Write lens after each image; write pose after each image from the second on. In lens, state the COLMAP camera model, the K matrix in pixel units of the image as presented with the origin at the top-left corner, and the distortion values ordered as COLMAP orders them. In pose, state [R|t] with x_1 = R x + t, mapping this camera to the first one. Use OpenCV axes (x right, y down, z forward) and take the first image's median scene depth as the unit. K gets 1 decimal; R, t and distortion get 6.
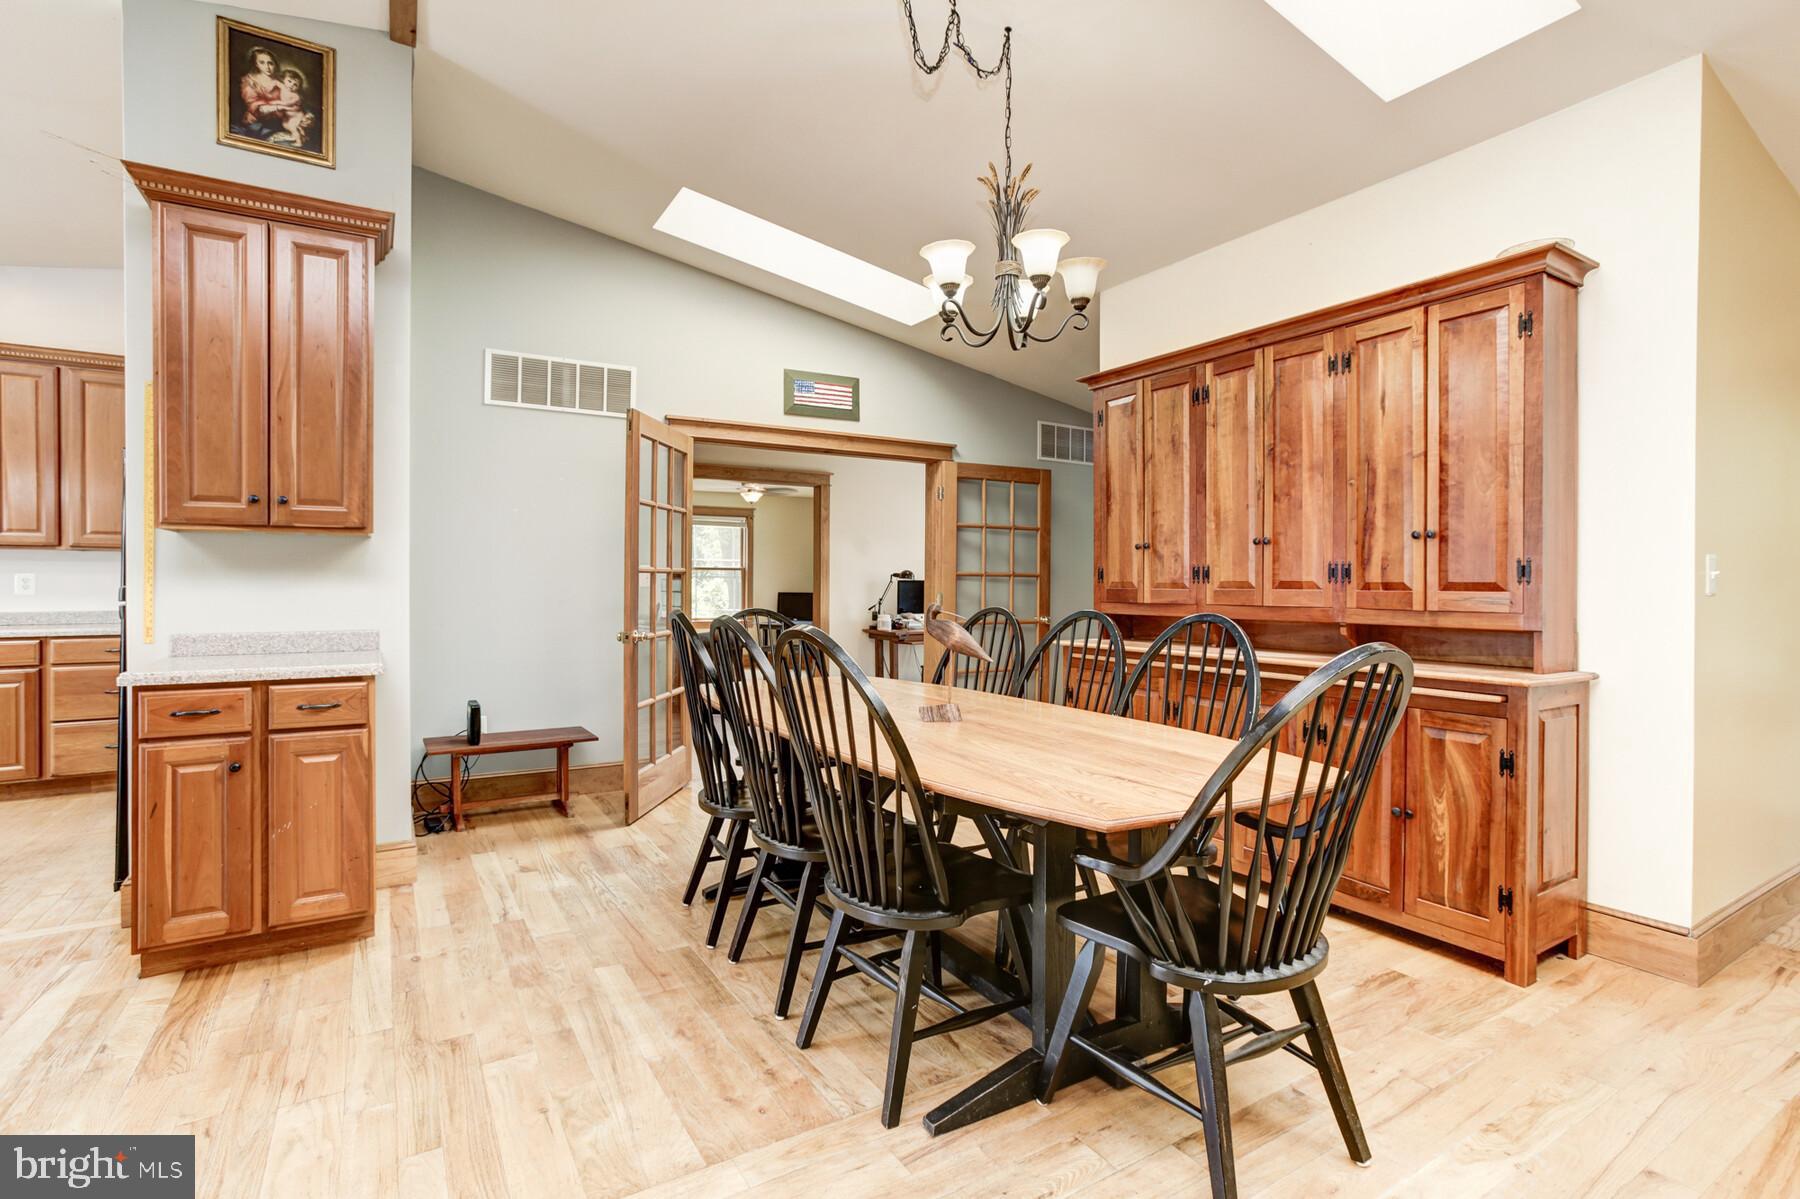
lens RADIAL K [[824.6, 0, 895.0], [0, 824.6, 587.5], [0, 0, 1]] dist [-0.064173, 0.030376]
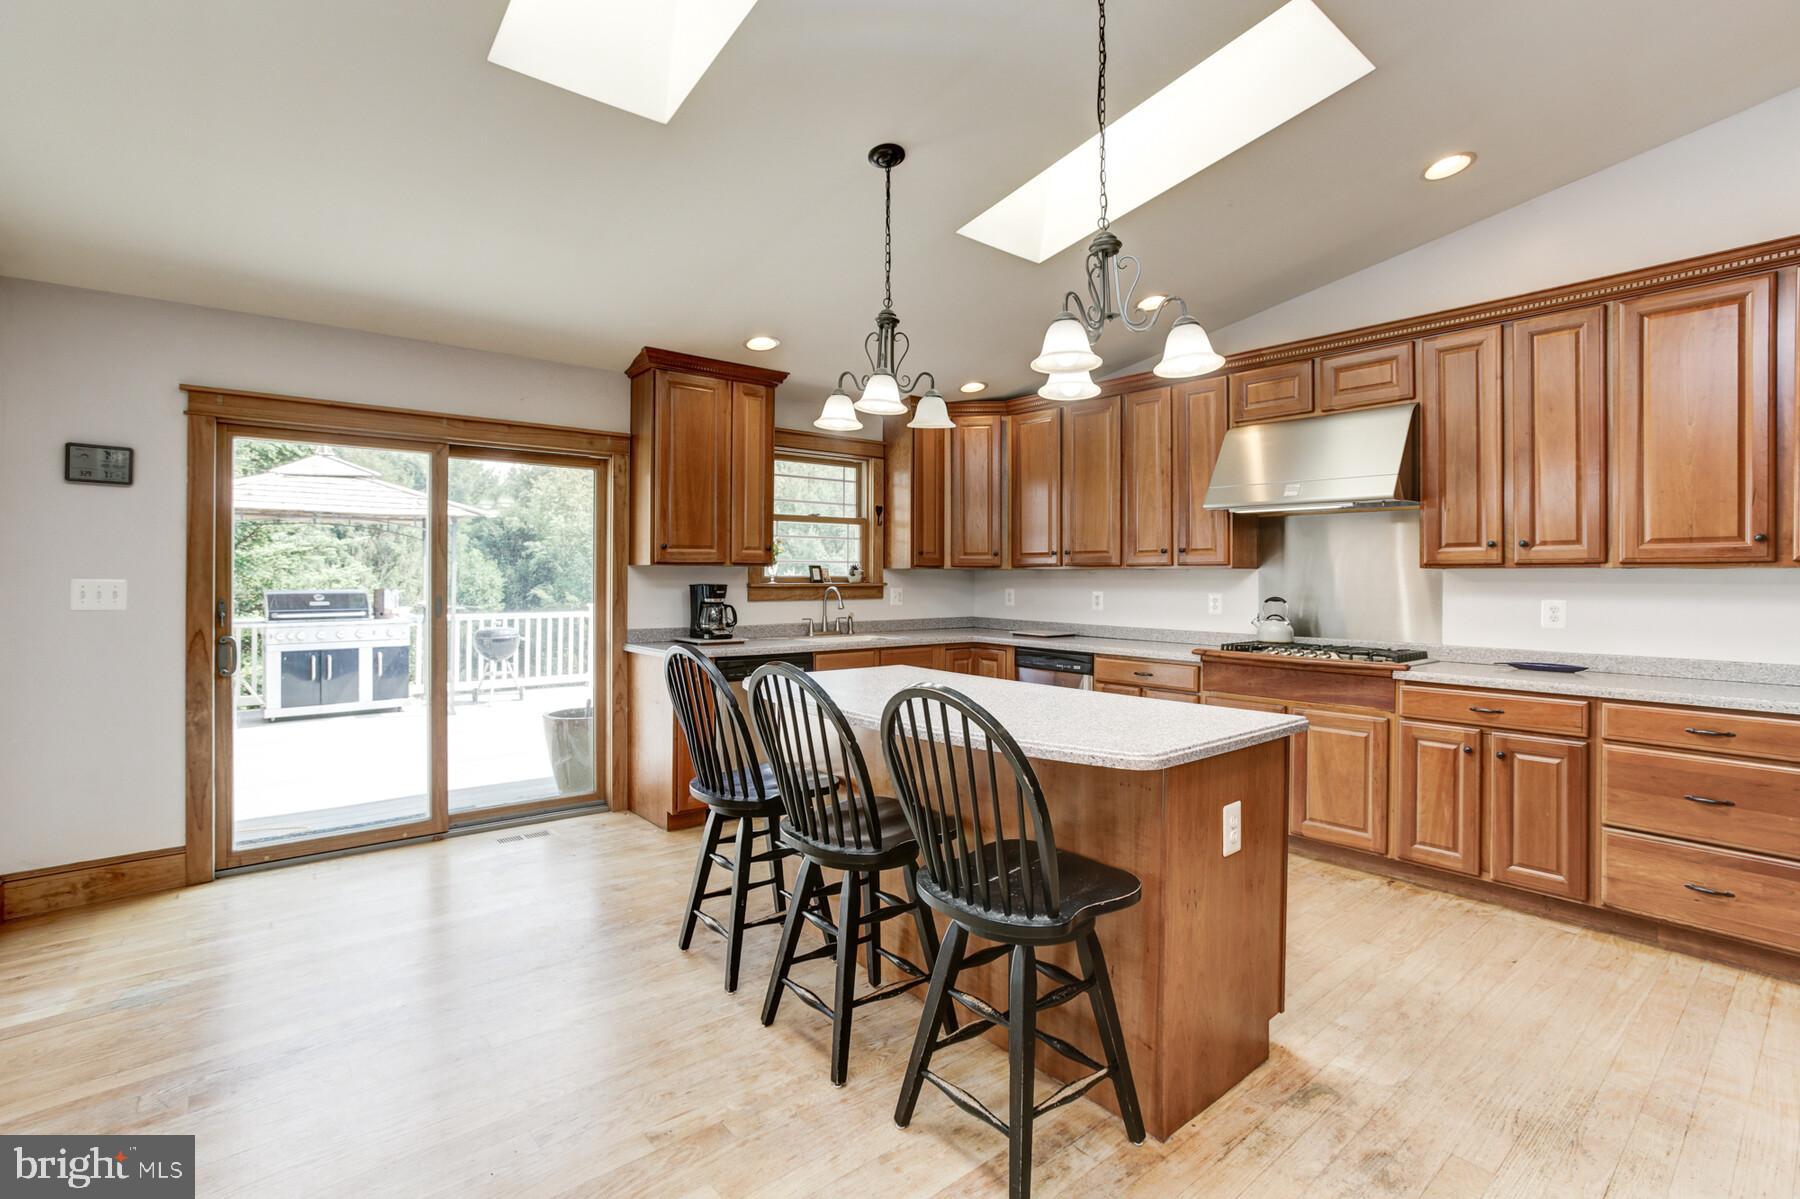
lens RADIAL K [[832.6, 0, 903.4], [0, 832.6, 578.9], [0, 0, 1]] dist [-0.077564, 0.041885]
pose [[0.149023, -0.002273, -0.988831, -0.572750], [-0.009846, 0.999944, -0.003782, -0.037280], [0.988785, 0.010300, 0.148992, 0.374962]]
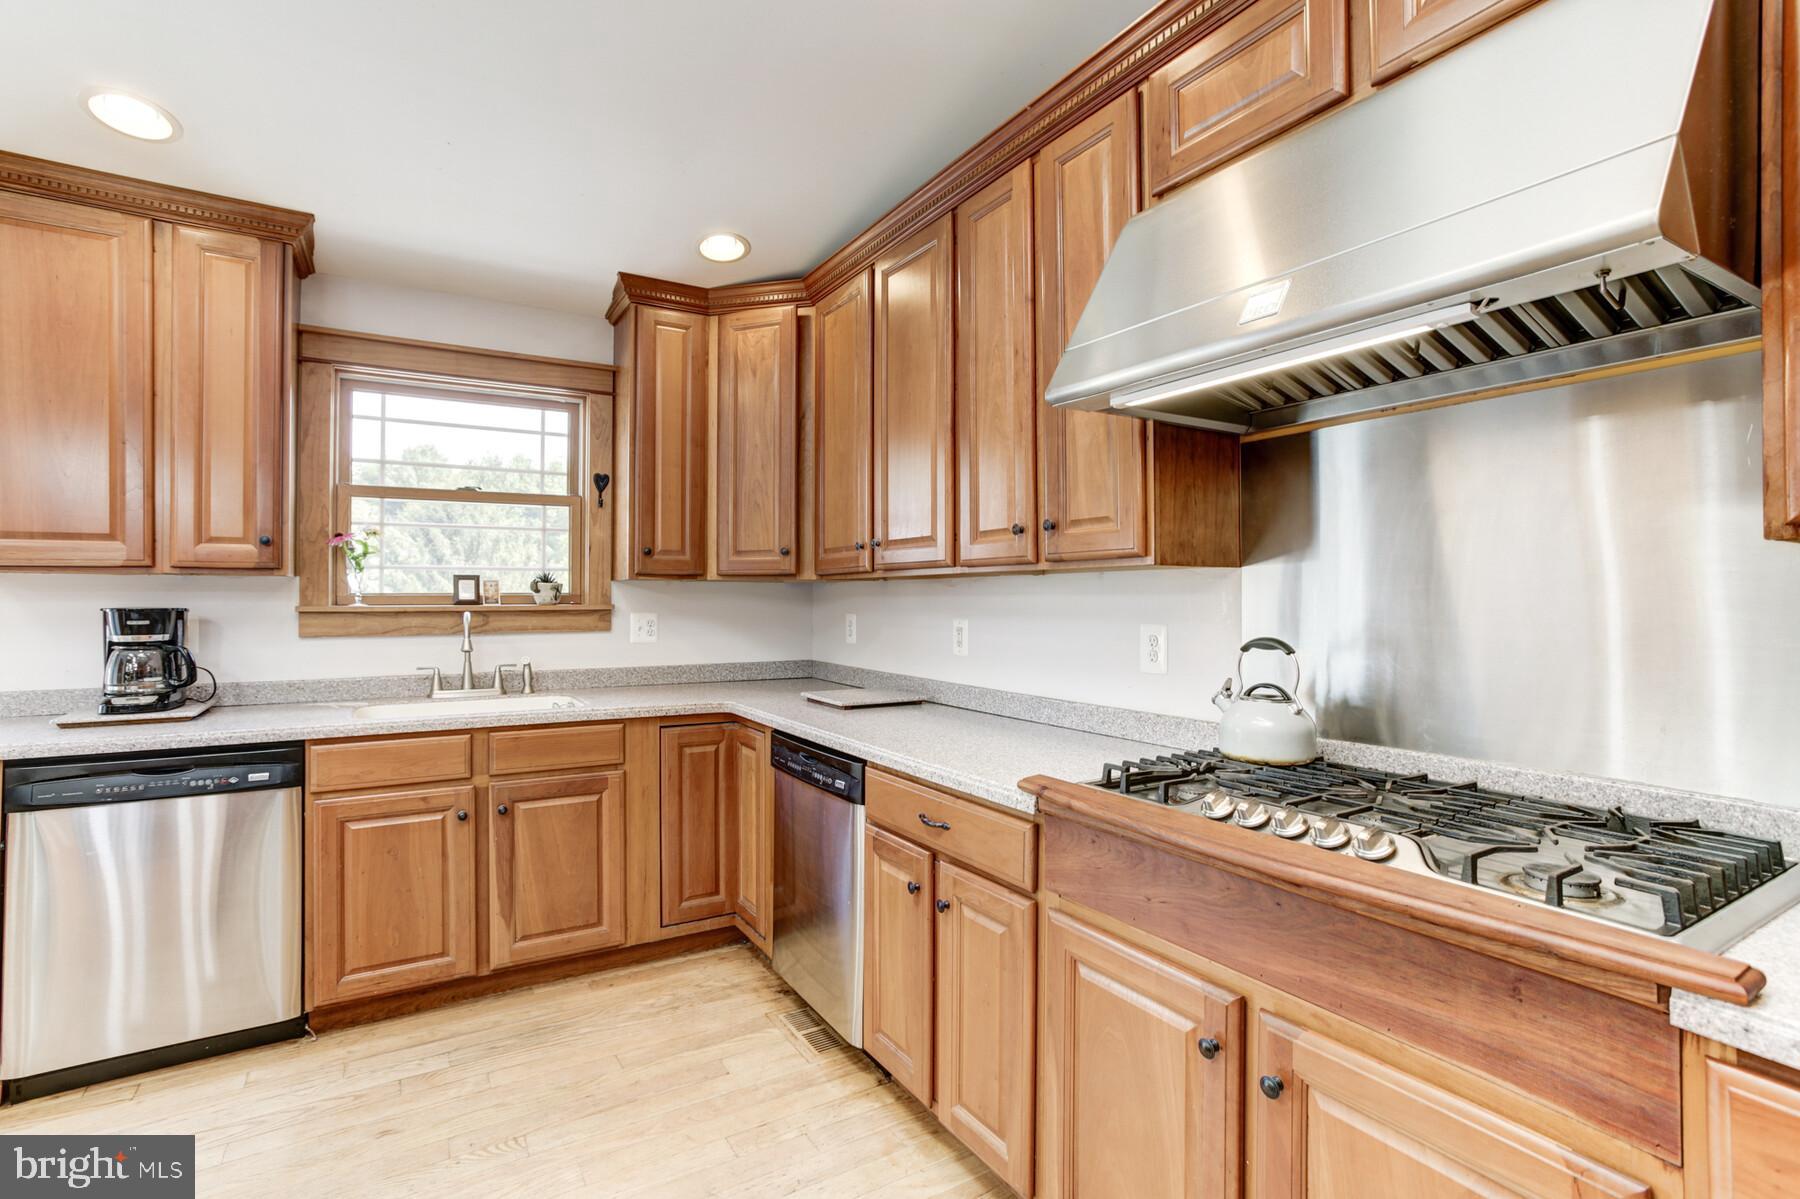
lens RADIAL K [[824.6, 0, 895.0], [0, 824.6, 587.5], [0, 0, 1]] dist [-0.064173, 0.030376]
pose [[-0.004315, -0.018747, -0.999815, -1.226276], [-0.005784, 0.999808, -0.018722, -0.039068], [0.999974, 0.005702, -0.004423, 0.889277]]
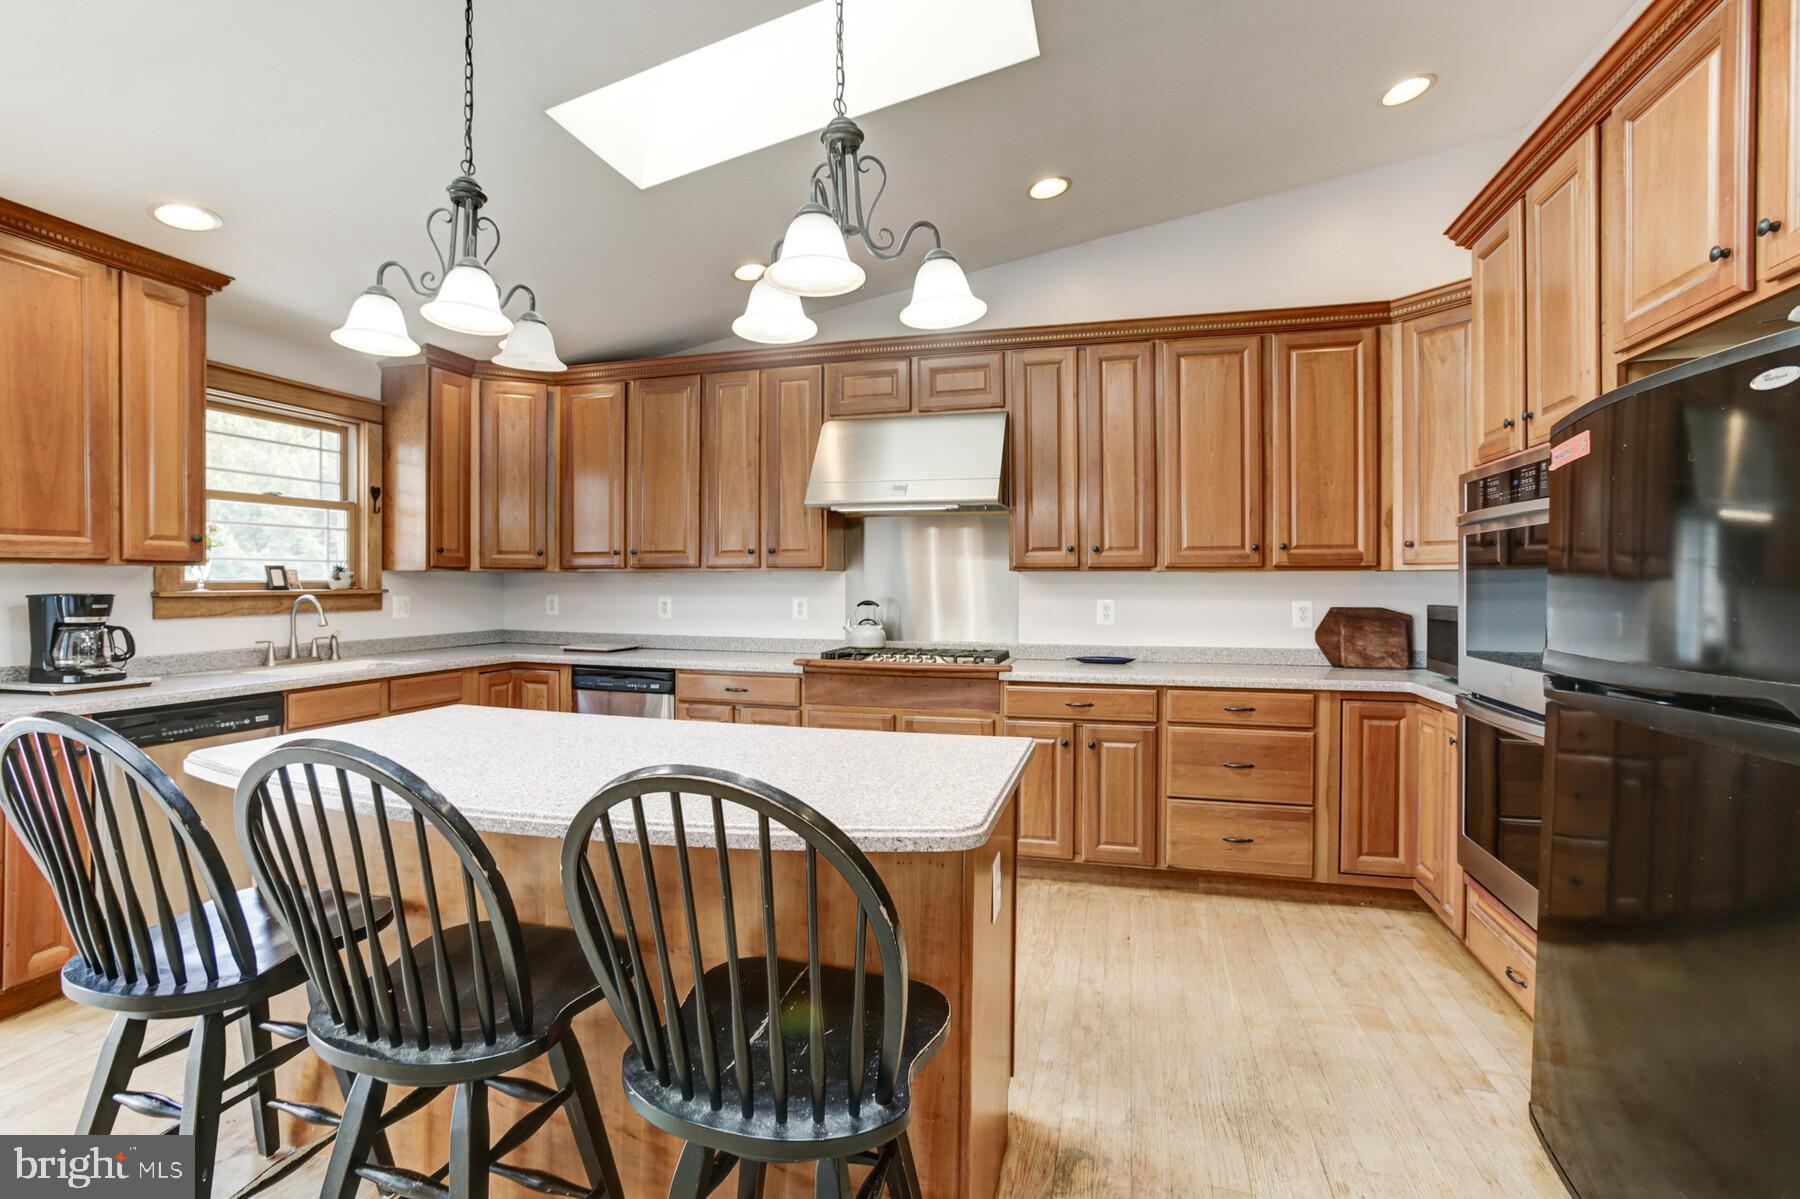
lens RADIAL K [[824.6, 0, 895.0], [0, 824.6, 587.5], [0, 0, 1]] dist [-0.064173, 0.030376]
pose [[0.677699, 0.000486, -0.735339, -0.795607], [-0.002231, 0.999997, -0.001395, -0.037951], [0.735336, 0.002585, 0.677698, 0.330164]]
